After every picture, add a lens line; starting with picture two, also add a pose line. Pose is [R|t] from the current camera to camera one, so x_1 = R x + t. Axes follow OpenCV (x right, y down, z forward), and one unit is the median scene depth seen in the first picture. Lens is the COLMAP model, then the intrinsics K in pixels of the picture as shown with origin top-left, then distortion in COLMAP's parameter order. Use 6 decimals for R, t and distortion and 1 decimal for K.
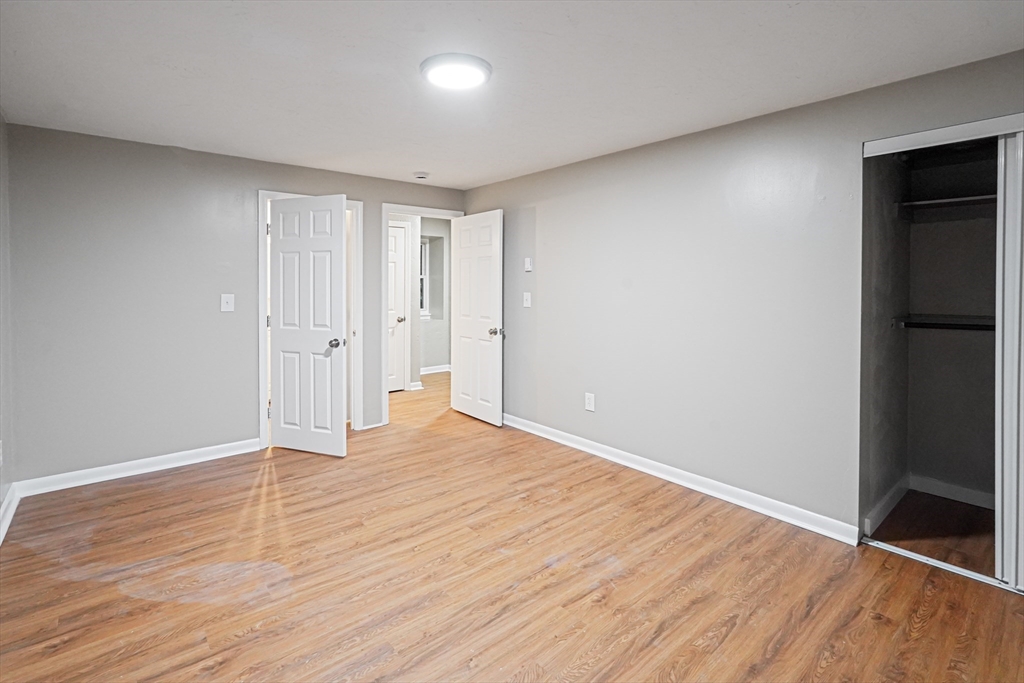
lens RADIAL K [[471.5, 0, 504.3], [0, 471.5, 320.4], [0, 0, 1]] dist [-0.001159, 0.000815]
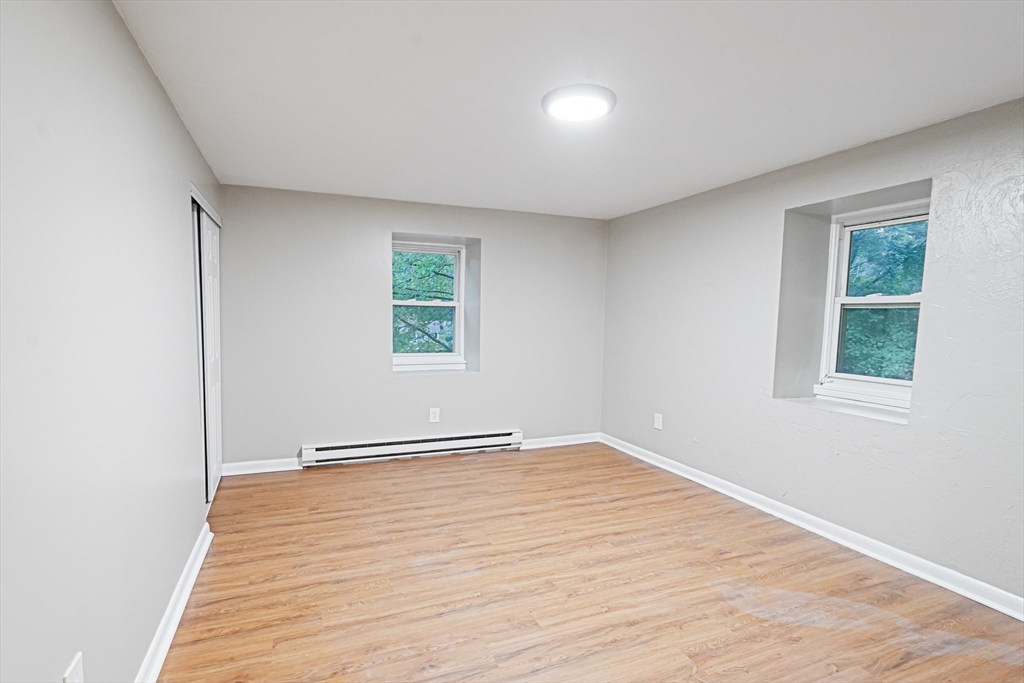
lens RADIAL K [[471.5, 0, 504.3], [0, 471.5, 320.4], [0, 0, 1]] dist [-0.001159, 0.000815]
pose [[-0.950526, -0.016019, 0.310231, -0.286119], [0.010483, 0.996447, 0.083572, -0.133799], [-0.310467, 0.082689, -0.946981, 1.946609]]
